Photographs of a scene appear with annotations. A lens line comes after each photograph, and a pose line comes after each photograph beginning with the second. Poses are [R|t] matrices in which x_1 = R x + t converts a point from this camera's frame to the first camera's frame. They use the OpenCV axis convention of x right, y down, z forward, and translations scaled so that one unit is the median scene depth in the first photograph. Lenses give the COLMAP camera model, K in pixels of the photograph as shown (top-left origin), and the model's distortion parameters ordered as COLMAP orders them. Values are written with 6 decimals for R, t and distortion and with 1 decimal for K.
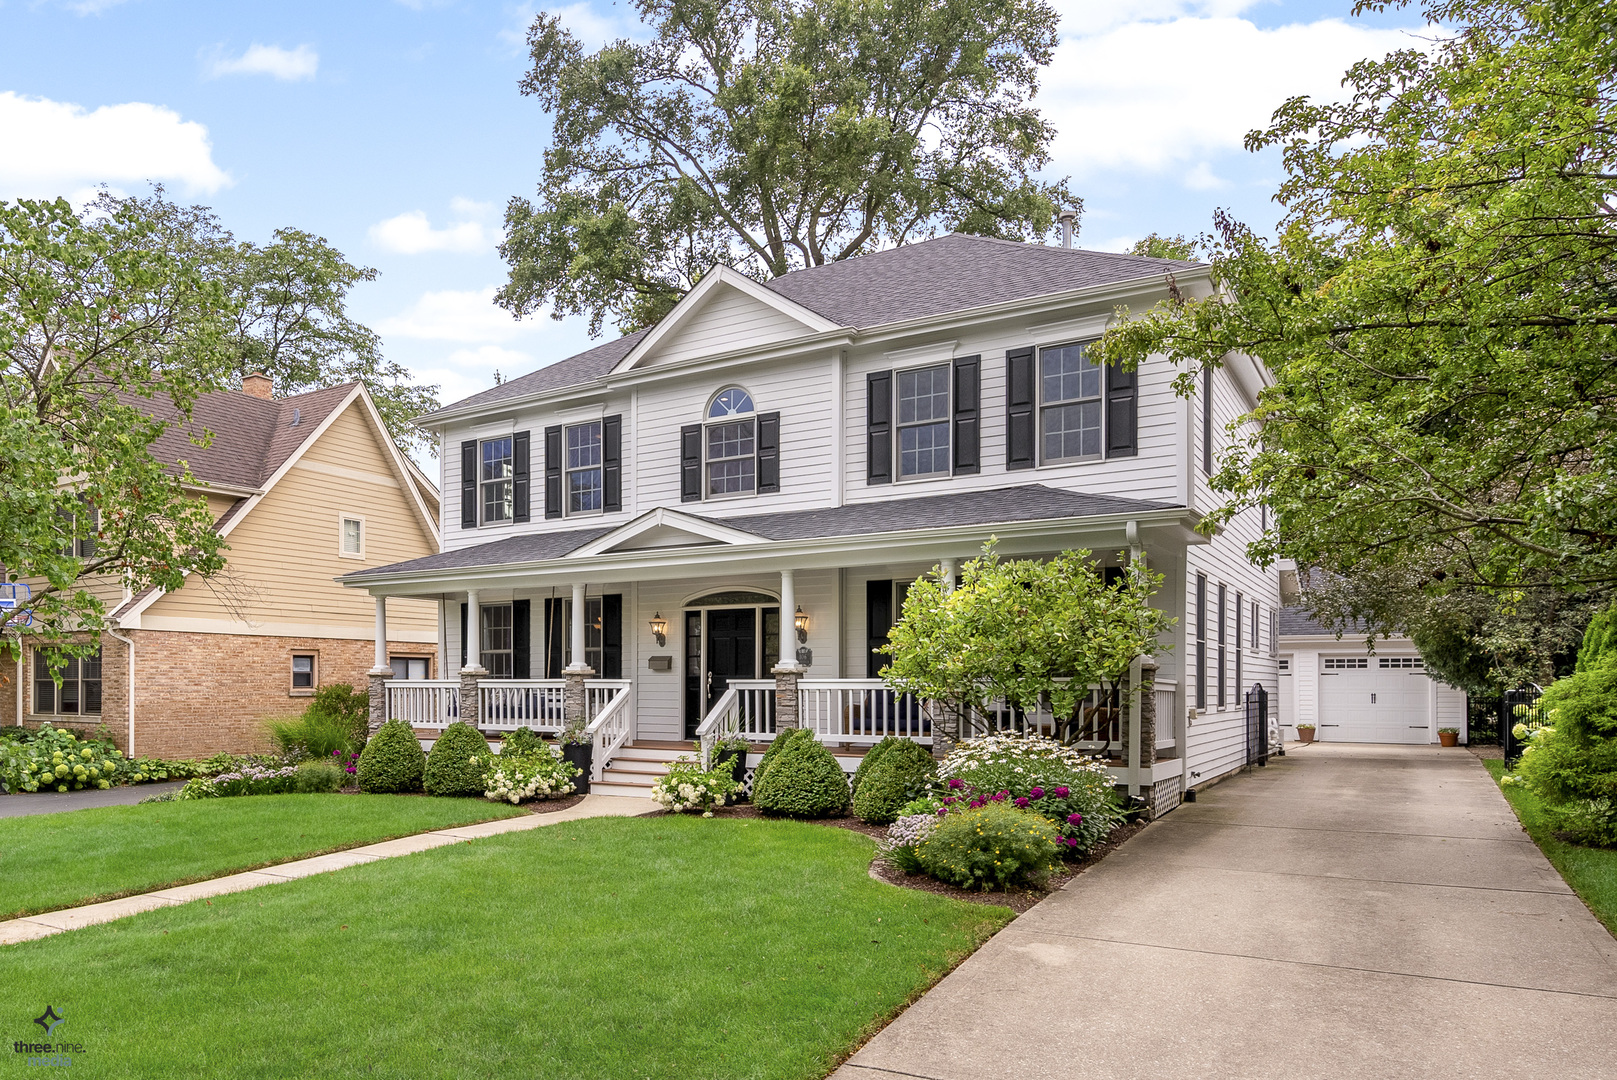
lens RADIAL K [[902.3, 0, 808.5], [0, 902.3, 540.0], [0, 0, 1]] dist [-0.003520, -0.000921]
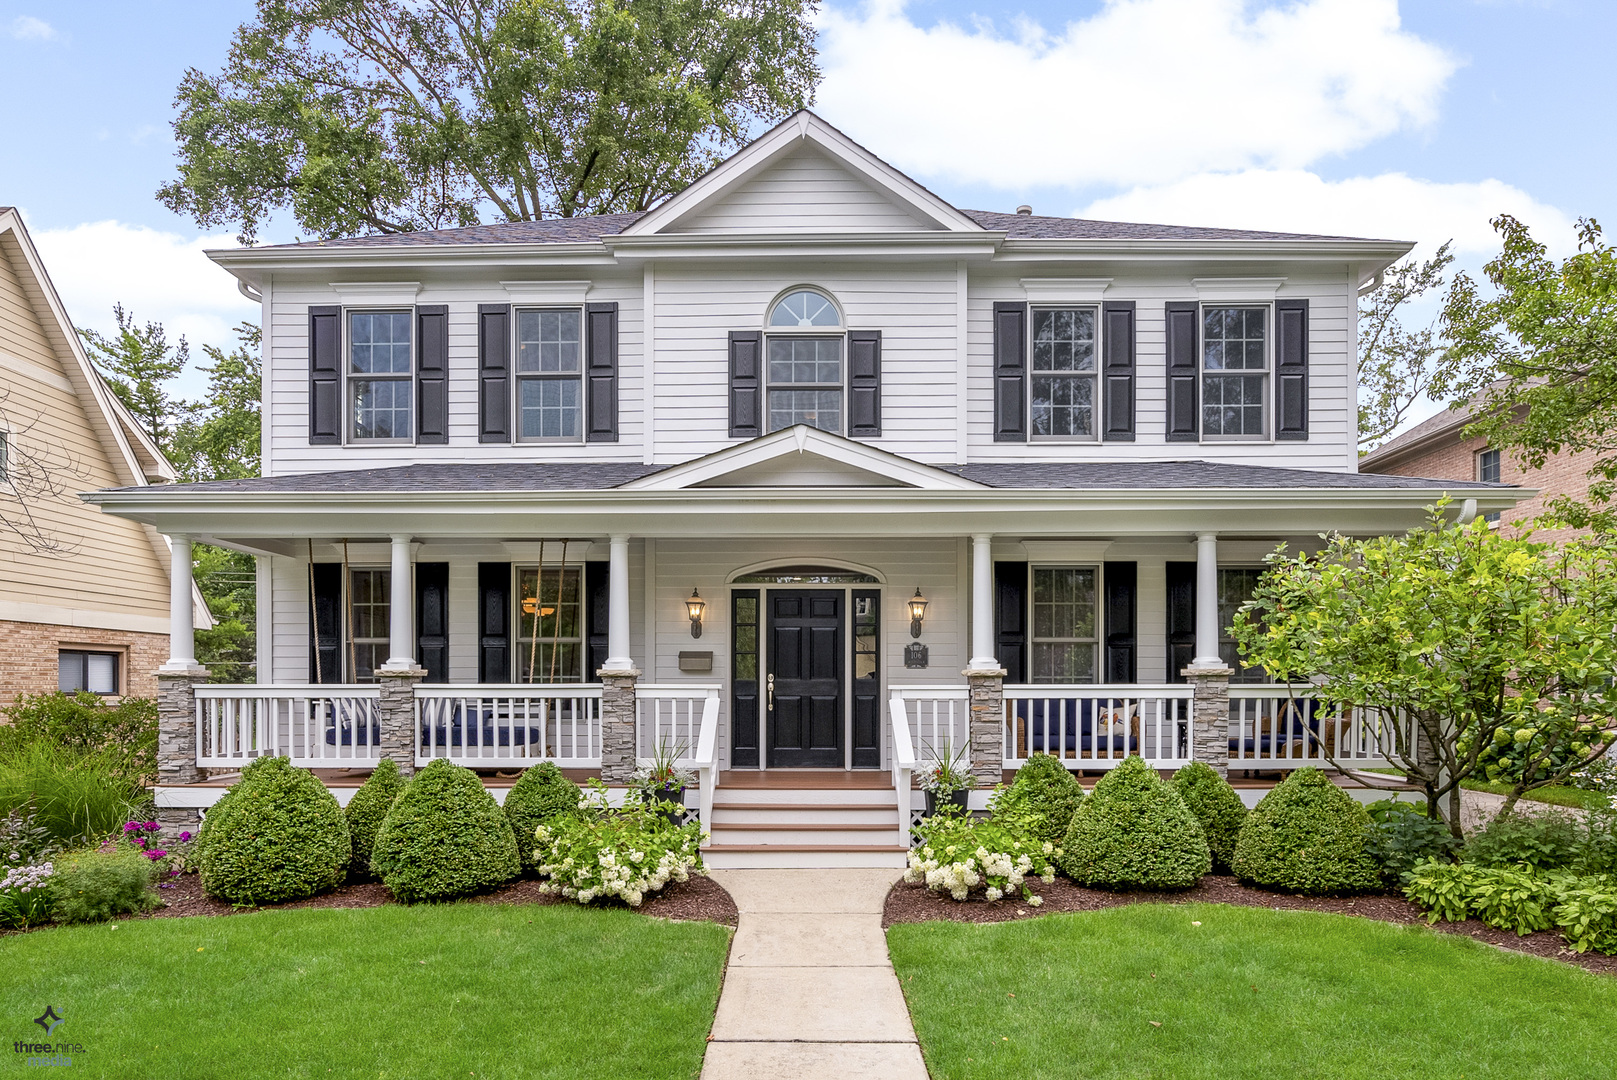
lens RADIAL K [[781.6, 0, 807.9], [0, 781.6, 601.6], [0, 0, 1]] dist [-0.003351, 0.000444]
pose [[0.901140, 0.048110, 0.430851, -0.349773], [-0.068239, 0.997175, 0.031377, 0.065020], [-0.428124, -0.057675, 0.901877, 0.416636]]
